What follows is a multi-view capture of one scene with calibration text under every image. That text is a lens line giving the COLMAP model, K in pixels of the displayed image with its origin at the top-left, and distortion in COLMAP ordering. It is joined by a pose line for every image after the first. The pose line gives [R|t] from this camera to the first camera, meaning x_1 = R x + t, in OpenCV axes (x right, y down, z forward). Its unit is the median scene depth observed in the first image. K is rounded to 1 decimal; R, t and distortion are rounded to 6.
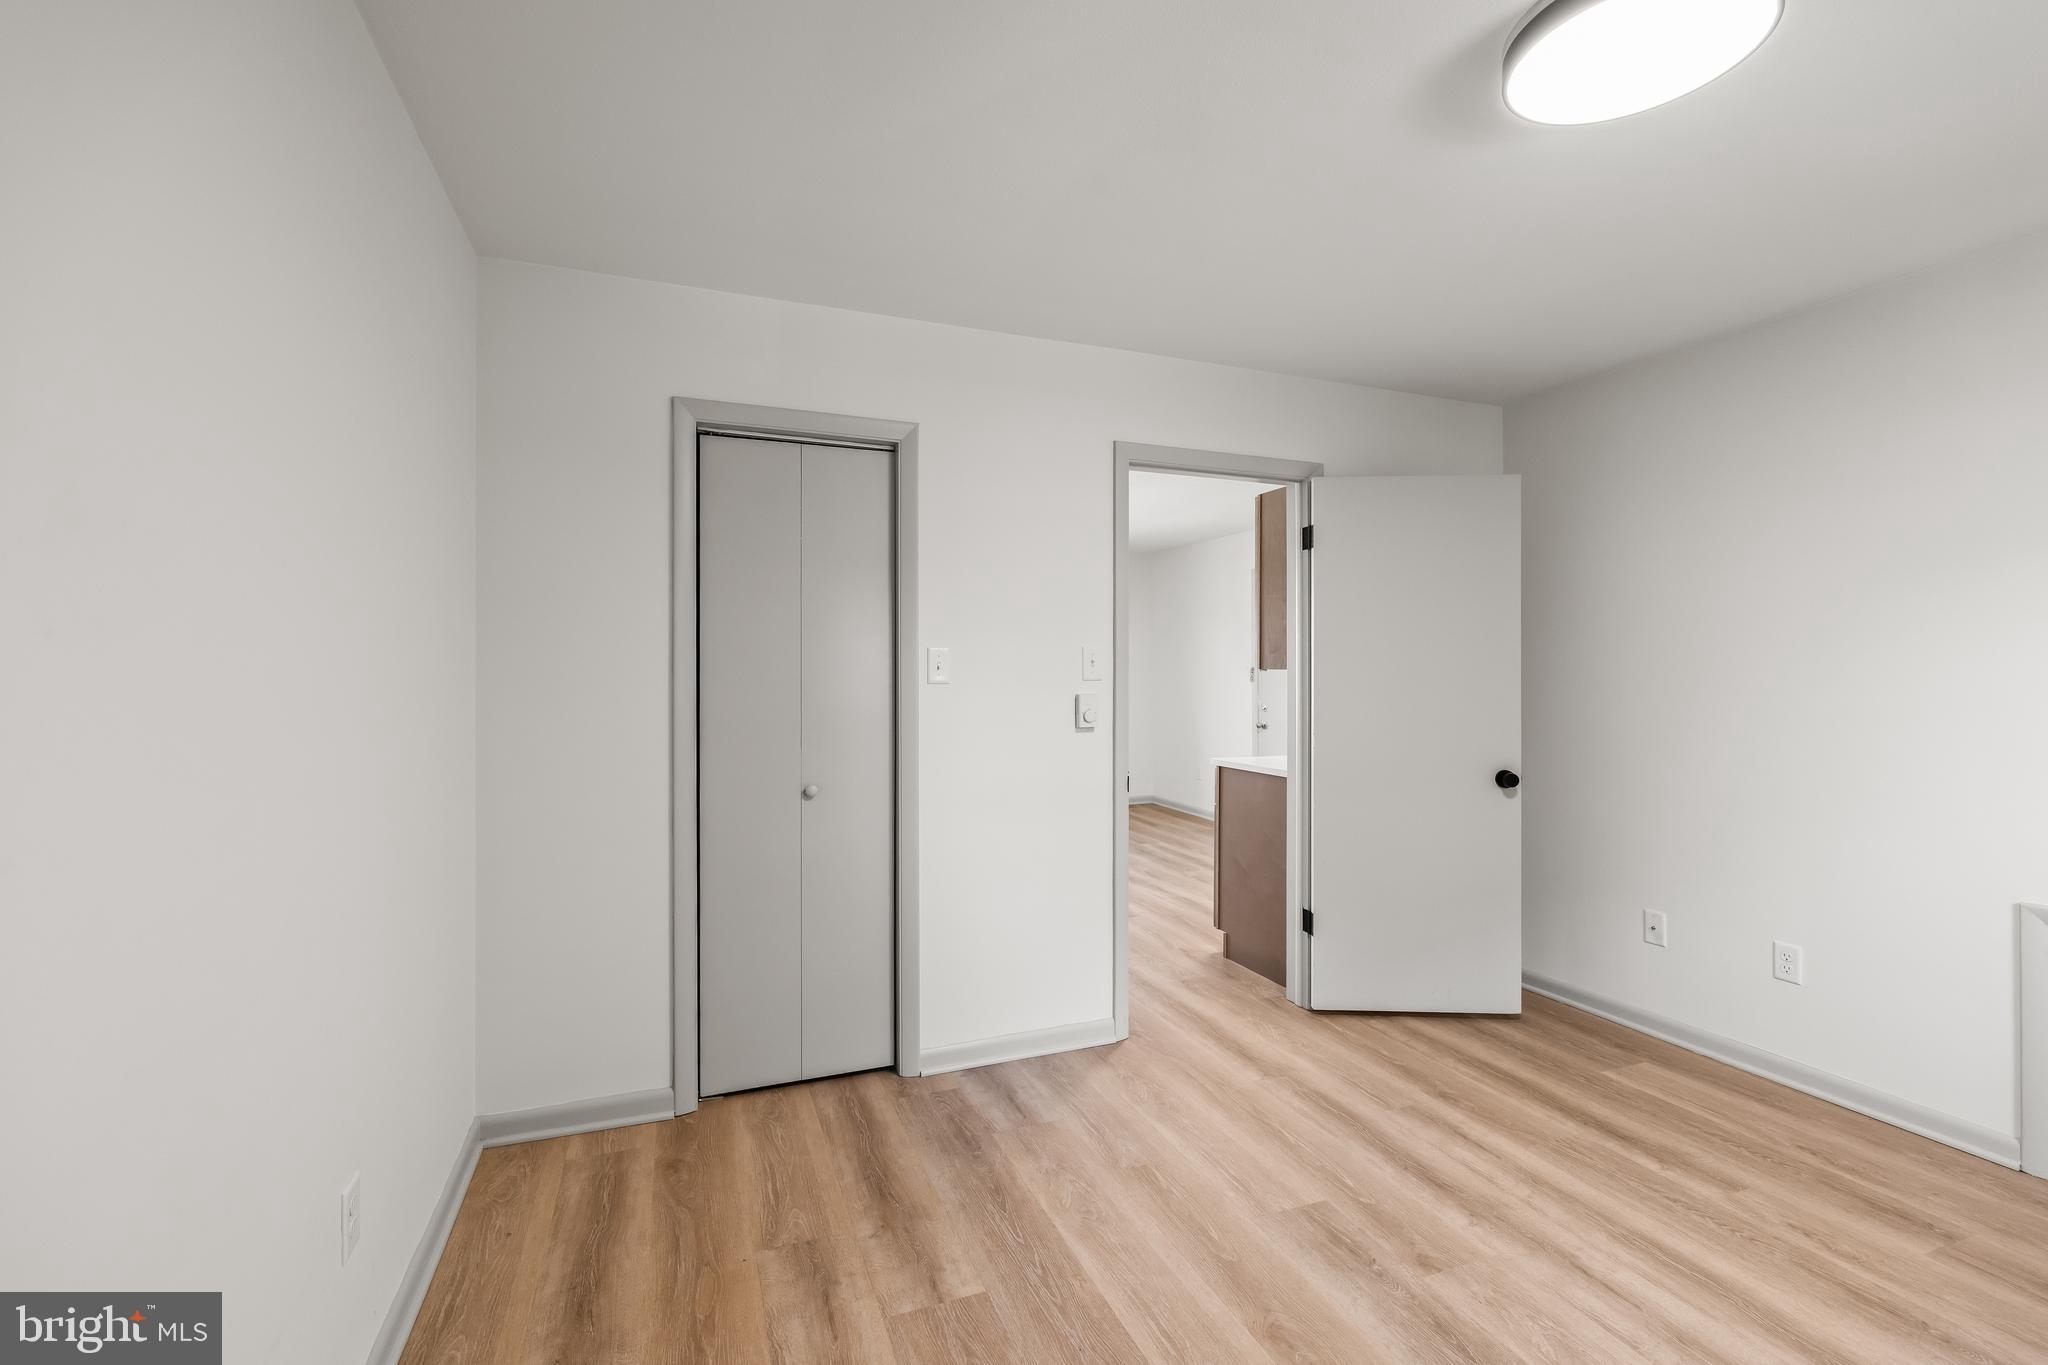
lens RADIAL K [[965.6, 0, 1024.0], [0, 965.6, 682.5], [0, 0, 1]] dist [0.002056, 0.000325]
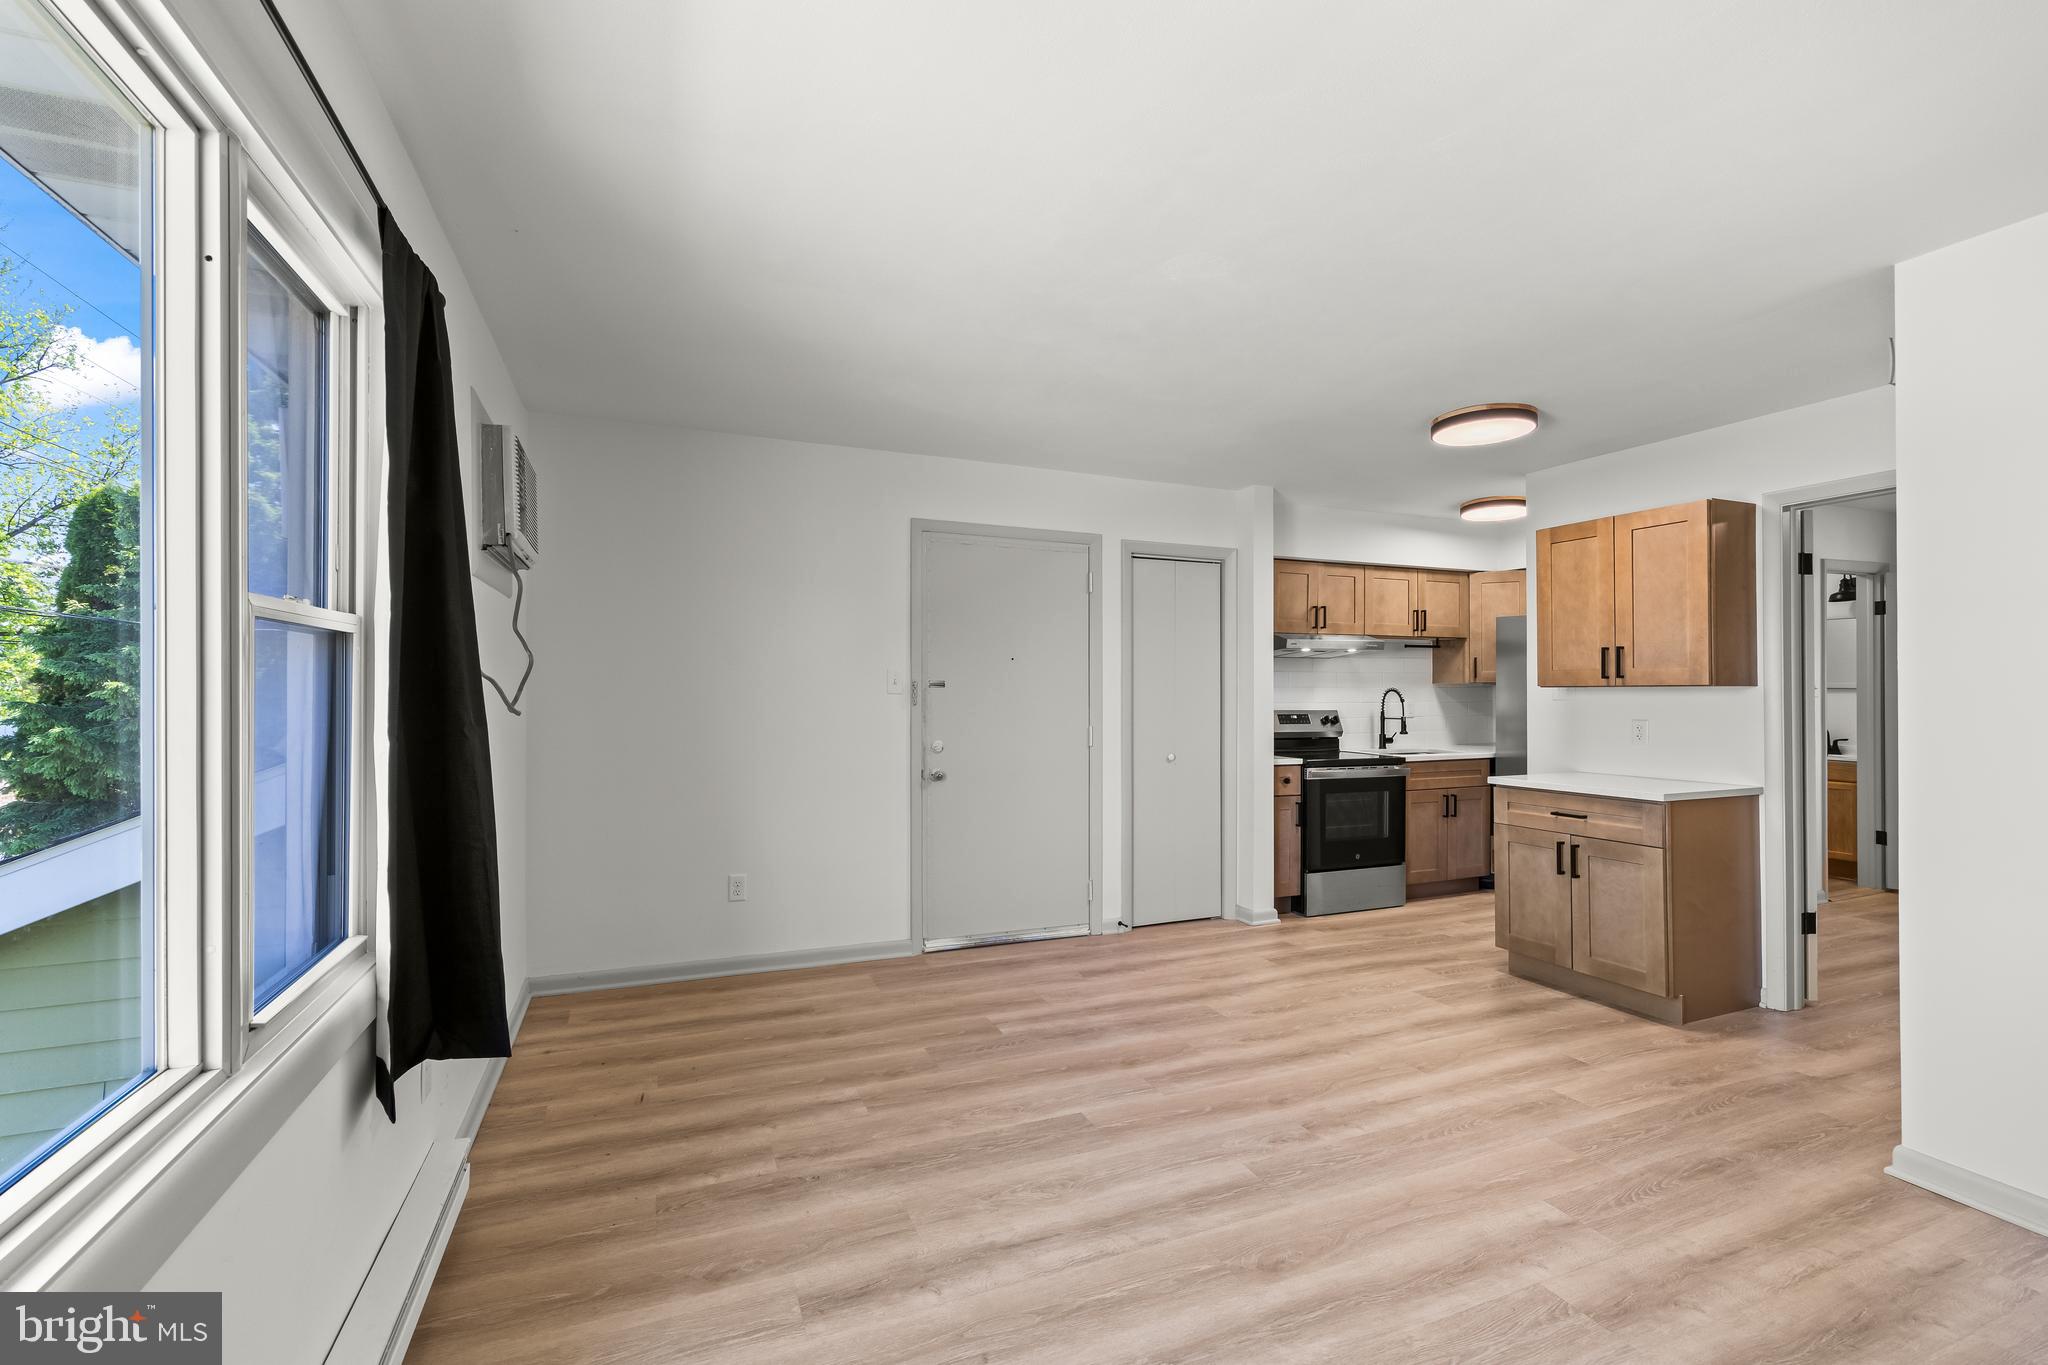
lens RADIAL K [[965.6, 0, 1024.0], [0, 965.6, 682.5], [0, 0, 1]] dist [0.002056, 0.000325]
pose [[-0.068232, 0.010797, 0.997611, -0.874808], [0.008530, 0.999911, -0.010238, -0.017513], [-0.997633, 0.007811, -0.068318, 2.382010]]
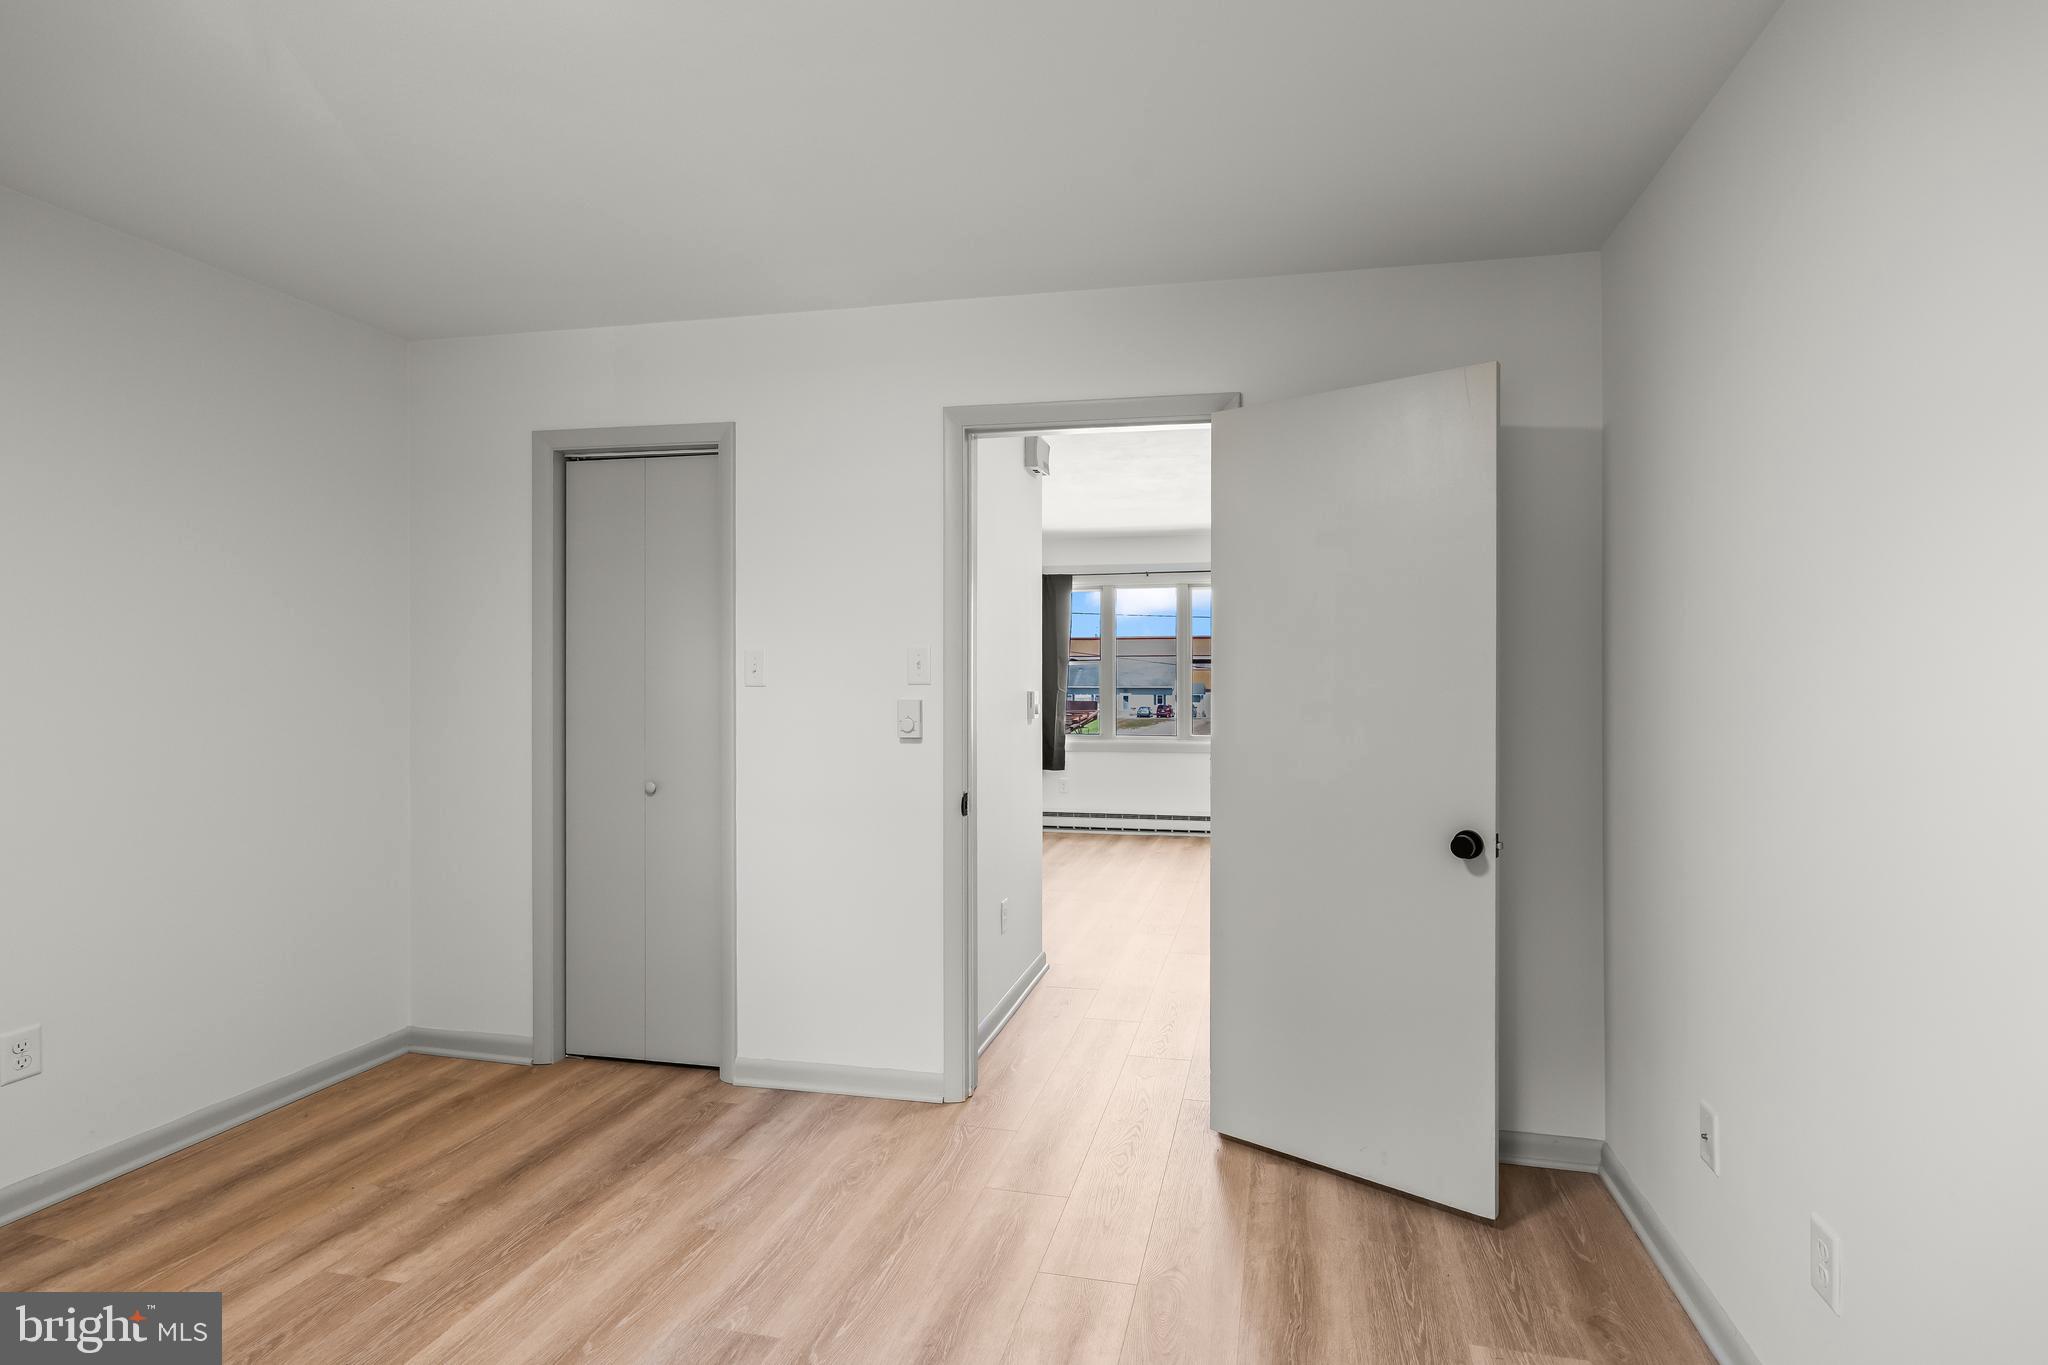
lens RADIAL K [[998.3, 0, 1024.0], [0, 998.3, 682.5], [0, 0, 1]] dist [0.000769, 0.000597]
pose [[0.822960, 0.008026, -0.568043, 0.753676], [-0.007839, 0.999965, 0.002771, -0.007917], [0.568045, 0.002173, 0.822995, 0.347138]]
